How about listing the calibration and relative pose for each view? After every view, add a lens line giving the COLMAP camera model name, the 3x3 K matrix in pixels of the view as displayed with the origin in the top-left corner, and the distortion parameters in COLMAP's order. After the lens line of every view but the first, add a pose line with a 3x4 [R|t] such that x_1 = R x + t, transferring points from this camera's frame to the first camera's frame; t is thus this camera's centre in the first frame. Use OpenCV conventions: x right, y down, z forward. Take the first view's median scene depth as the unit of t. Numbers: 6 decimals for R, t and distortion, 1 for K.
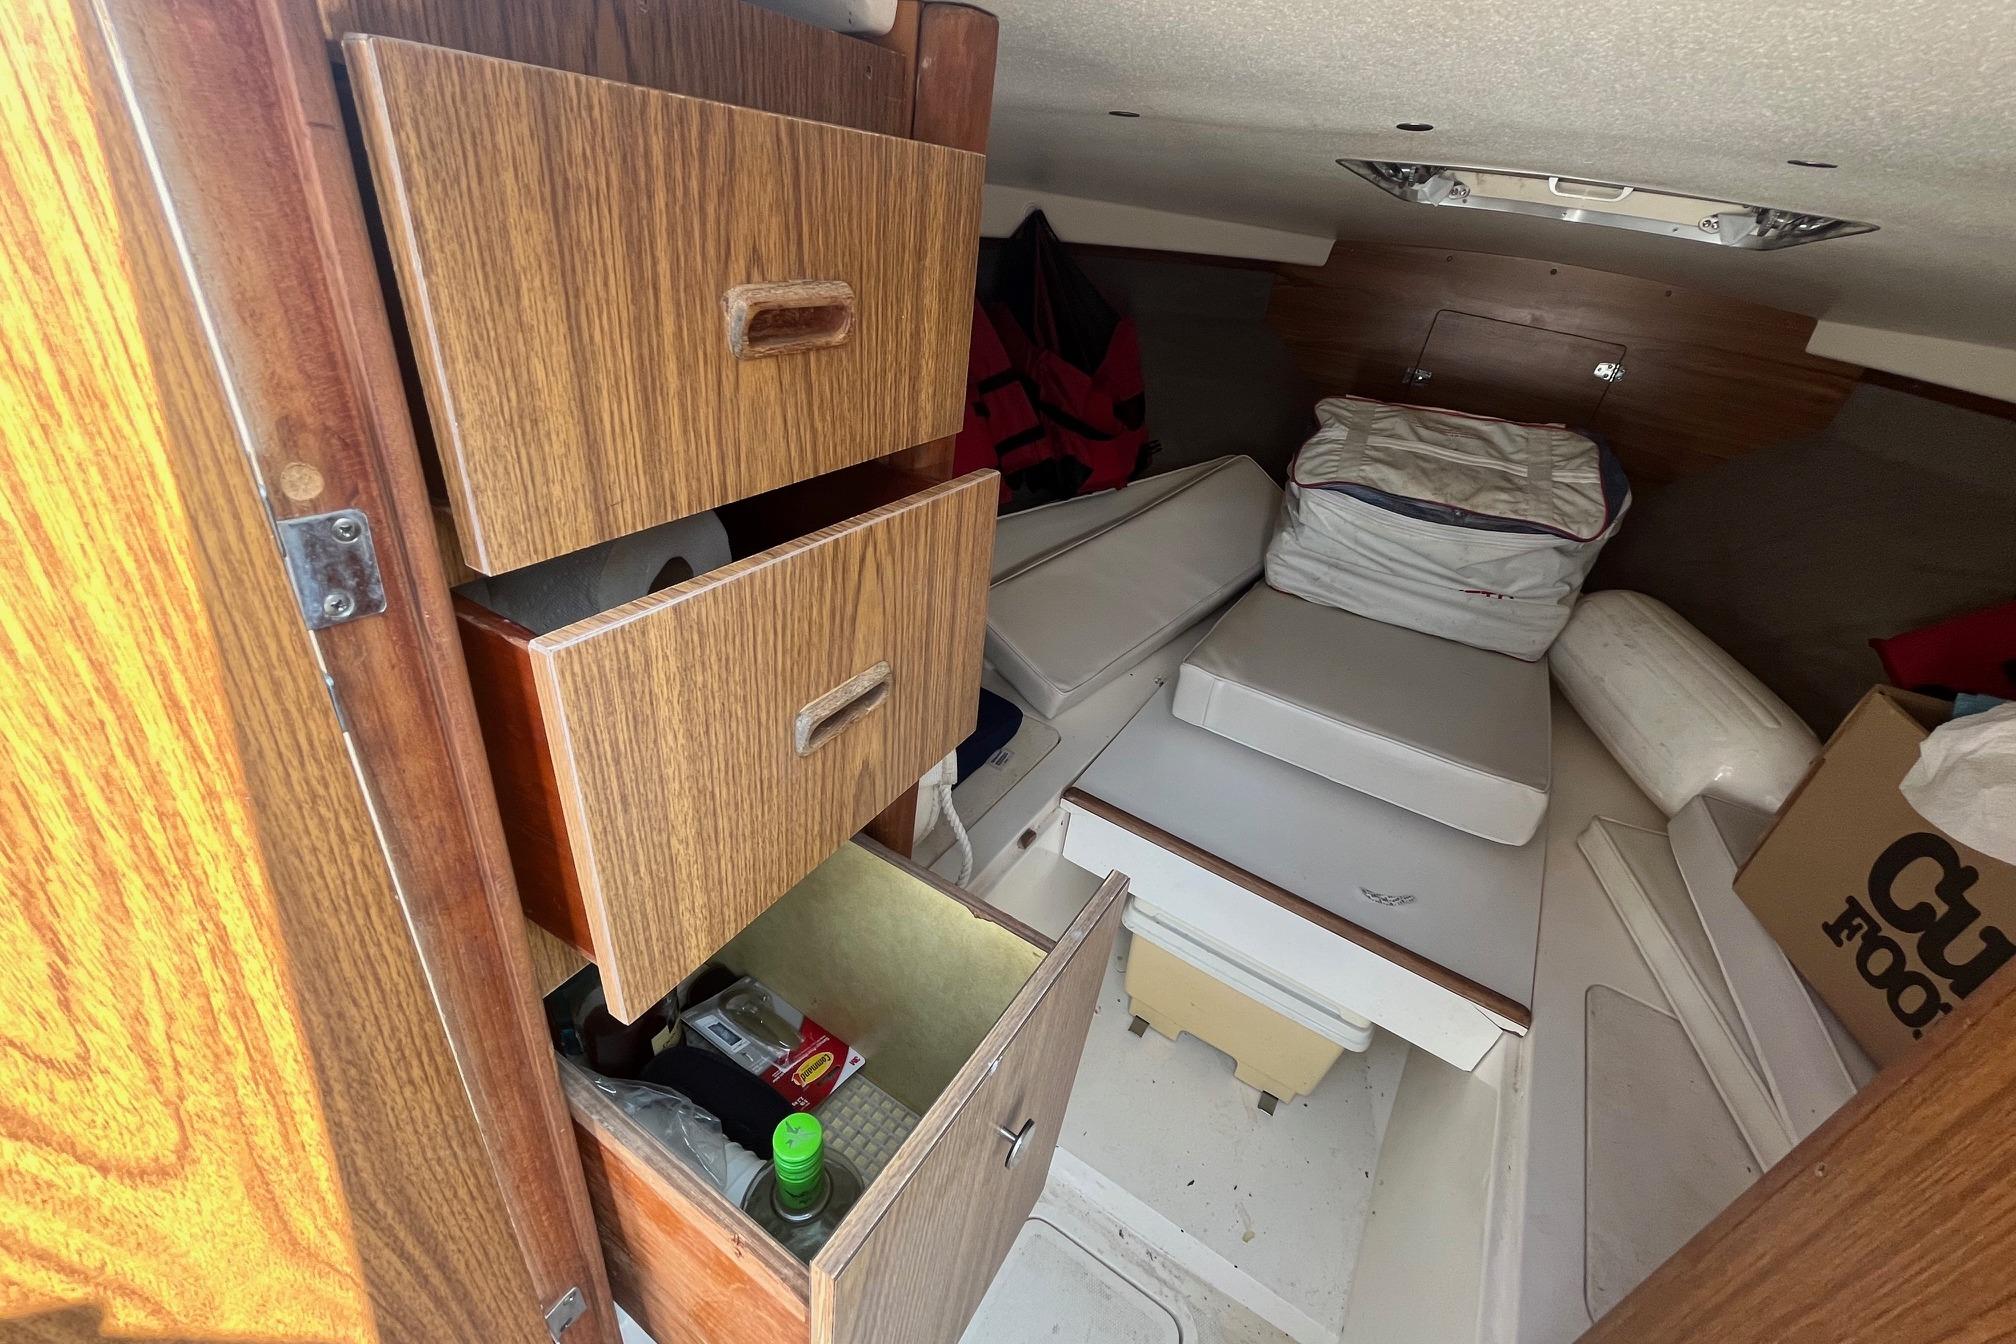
lens RADIAL K [[782.4, 0, 1033.0], [0, 782.4, 675.6], [0, 0, 1]] dist [-0.002239, -0.003612]
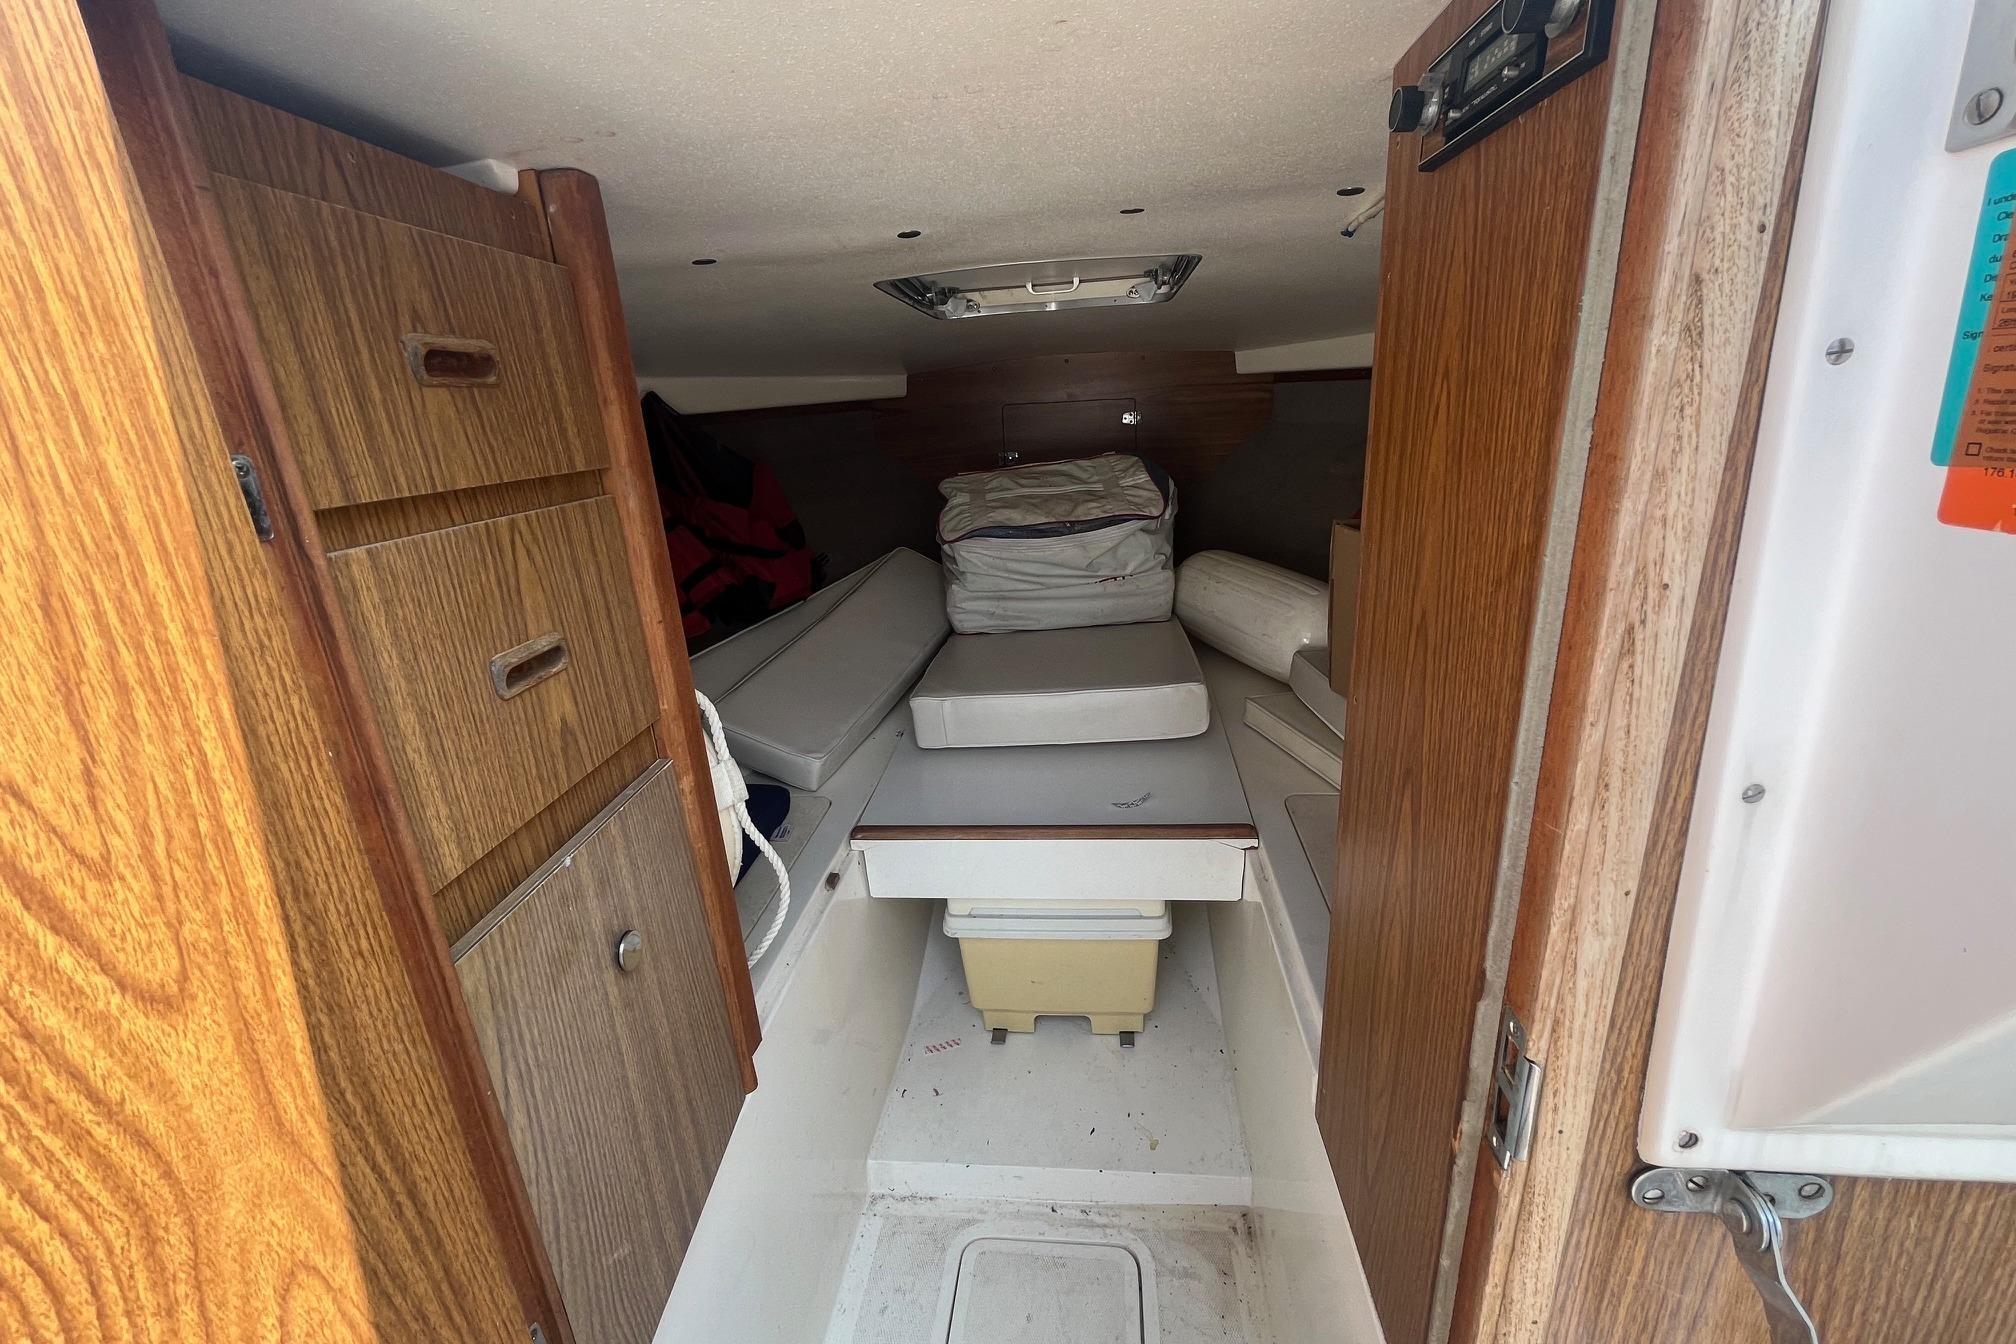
lens RADIAL K [[896.0, 0, 1051.3], [0, 896.0, 801.1], [0, 0, 1]] dist [0.020666, -0.012472]
pose [[0.884620, -0.317965, 0.341095, -0.343416], [0.381629, 0.913997, -0.137725, 1.068424], [-0.267968, 0.252006, 0.929885, -0.669332]]
